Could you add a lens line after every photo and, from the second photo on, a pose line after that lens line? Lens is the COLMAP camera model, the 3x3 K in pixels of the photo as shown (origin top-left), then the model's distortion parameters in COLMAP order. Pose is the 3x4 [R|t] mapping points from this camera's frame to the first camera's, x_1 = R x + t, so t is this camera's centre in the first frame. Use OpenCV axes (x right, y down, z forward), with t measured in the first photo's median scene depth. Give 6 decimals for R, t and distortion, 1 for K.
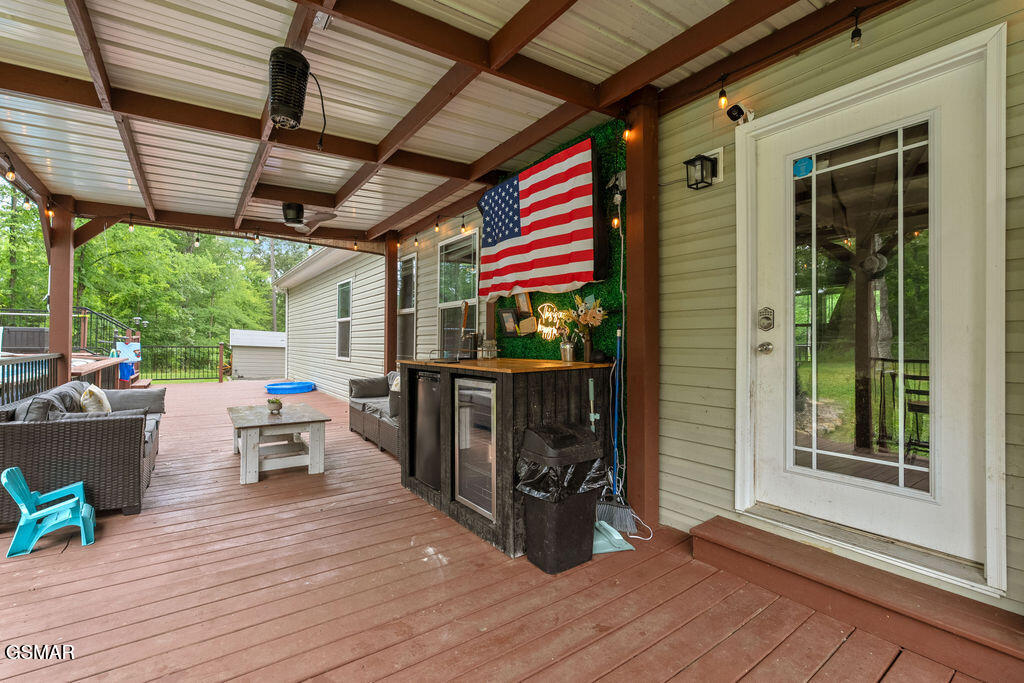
lens RADIAL K [[448.0, 0, 513.9], [0, 448.0, 339.7], [0, 0, 1]] dist [-0.004995, 0.000944]
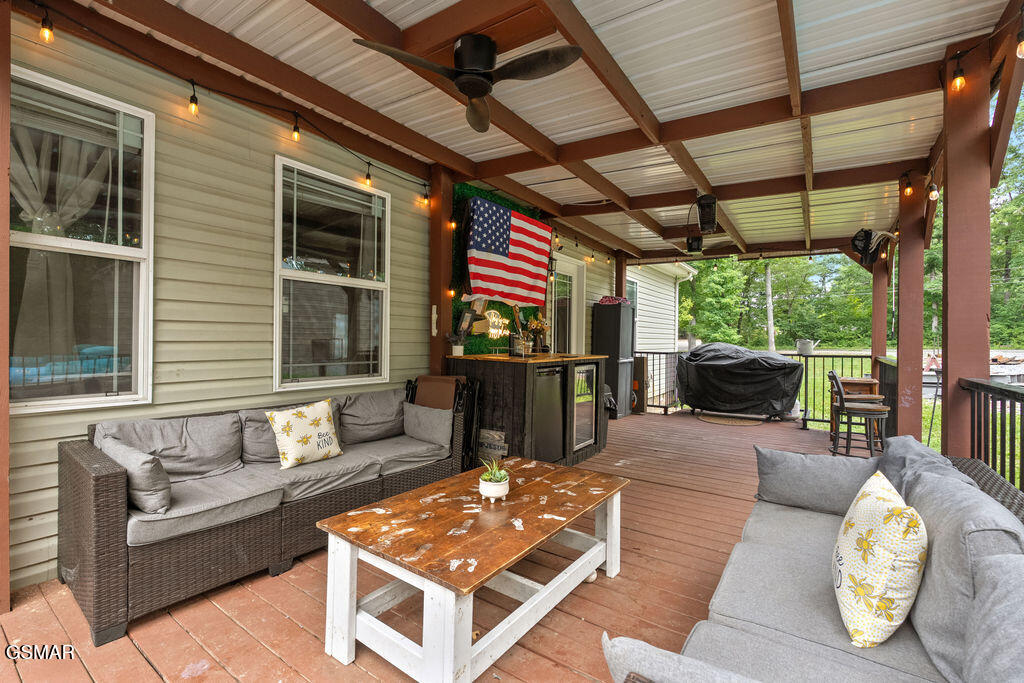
lens RADIAL K [[448.0, 0, 506.3], [0, 448.0, 341.7], [0, 0, 1]] dist [-0.004995, 0.000944]
pose [[-0.326342, -0.005102, 0.945238, -1.178603], [-0.013776, 0.999905, 0.000641, 0.007413], [-0.945151, -0.012813, -0.326381, 1.400333]]
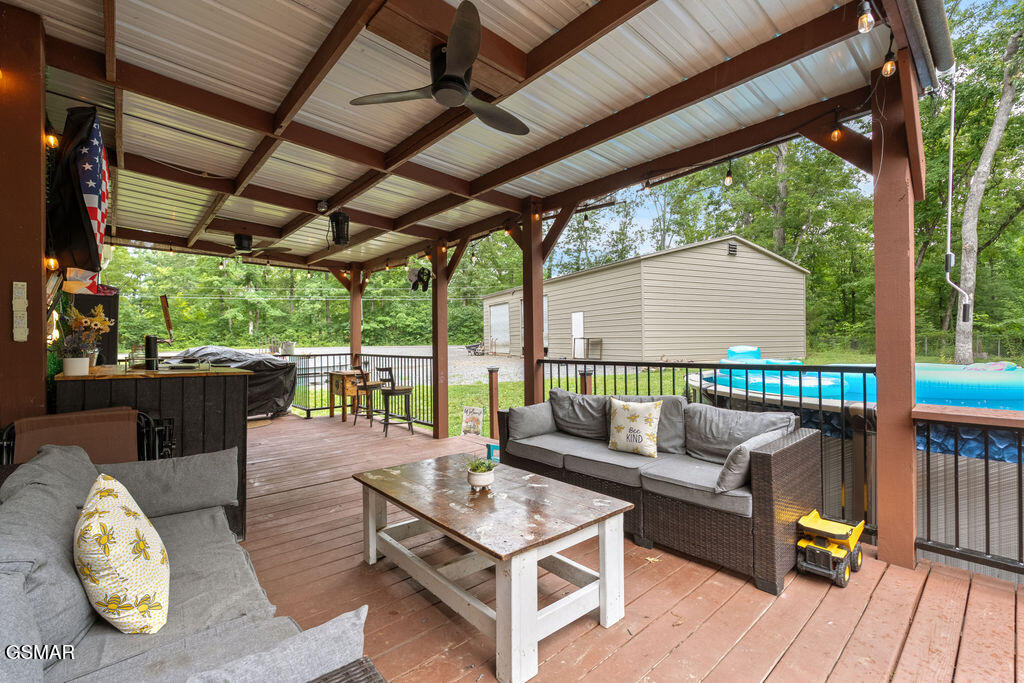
lens RADIAL K [[448.0, 0, 511.3], [0, 448.0, 344.0], [0, 0, 1]] dist [-0.004995, 0.000944]
pose [[-0.995124, 0.008571, -0.098262, -0.584202], [0.008796, 0.999960, -0.001855, 0.006903], [0.098242, -0.002710, -0.995159, 1.887690]]
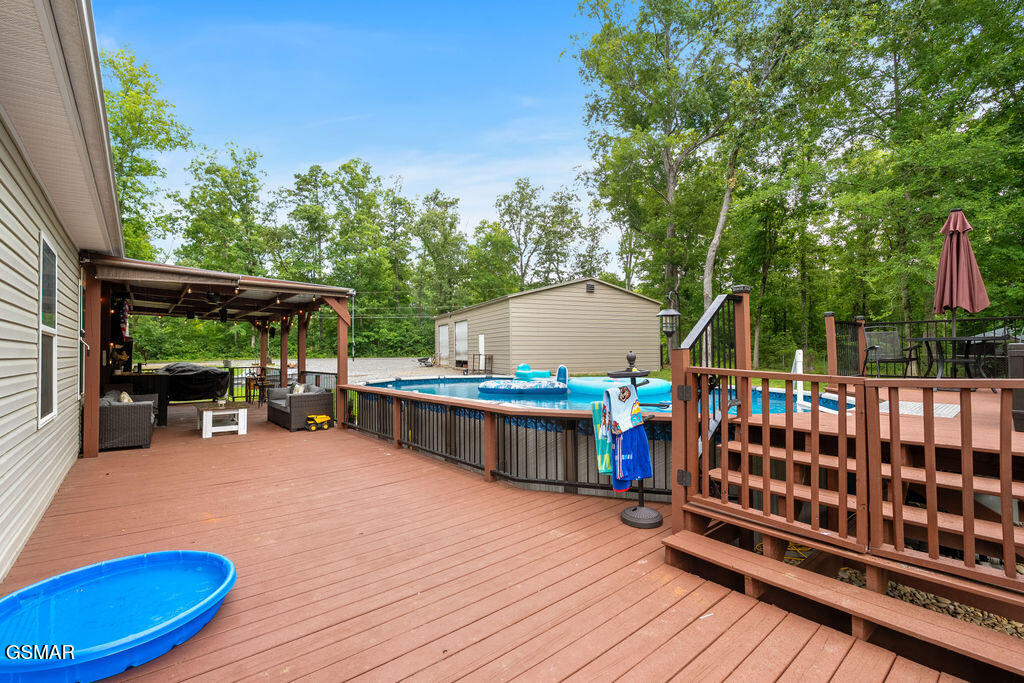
lens RADIAL K [[448.0, 0, 508.2], [0, 448.0, 344.7], [0, 0, 1]] dist [-0.004995, 0.000944]
pose [[-0.998058, 0.002576, -0.062235, -2.051915], [0.004118, 0.999687, -0.024660, -0.050510], [0.062152, -0.024869, -0.997757, 3.824852]]
